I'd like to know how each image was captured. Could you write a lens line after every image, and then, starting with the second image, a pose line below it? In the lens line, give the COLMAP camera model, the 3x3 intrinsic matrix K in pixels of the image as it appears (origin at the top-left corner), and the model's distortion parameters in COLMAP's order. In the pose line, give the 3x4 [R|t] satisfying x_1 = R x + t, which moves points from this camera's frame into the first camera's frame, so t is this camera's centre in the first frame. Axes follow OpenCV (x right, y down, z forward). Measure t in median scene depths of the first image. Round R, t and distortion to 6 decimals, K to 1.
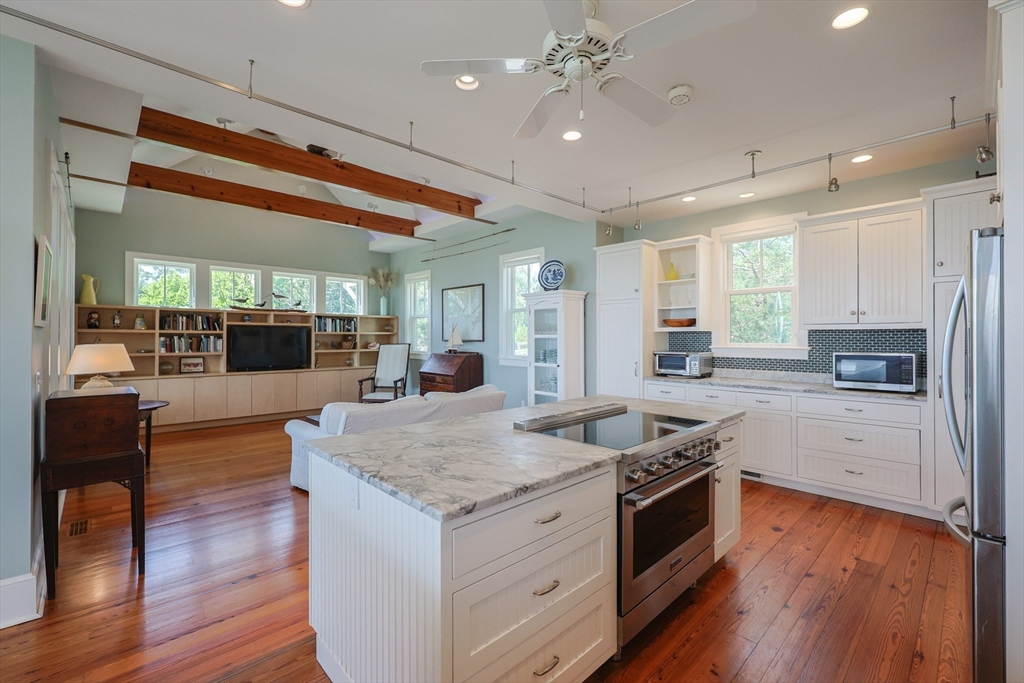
lens RADIAL K [[438.4, 0, 514.3], [0, 438.4, 336.9], [0, 0, 1]] dist [0.001825, 0.000065]
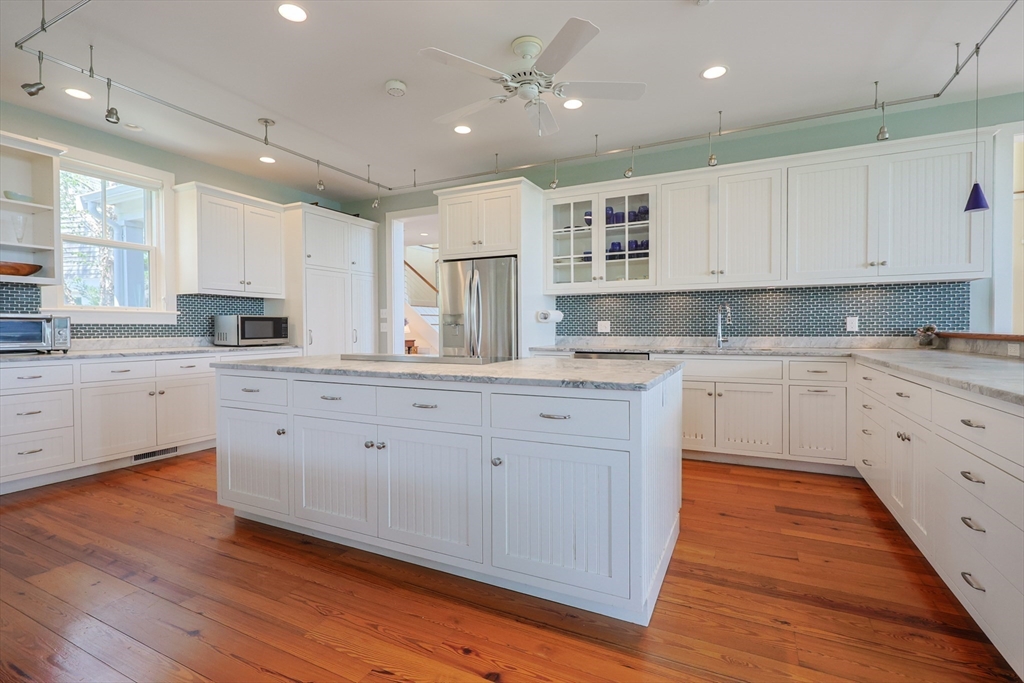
lens RADIAL K [[438.4, 0, 514.3], [0, 438.4, 336.9], [0, 0, 1]] dist [0.001825, 0.000065]
pose [[-0.358809, -0.019192, 0.933214, -0.228791], [0.000855, 0.999781, 0.020889, 0.026108], [-0.933411, 0.008293, -0.358714, 0.278301]]
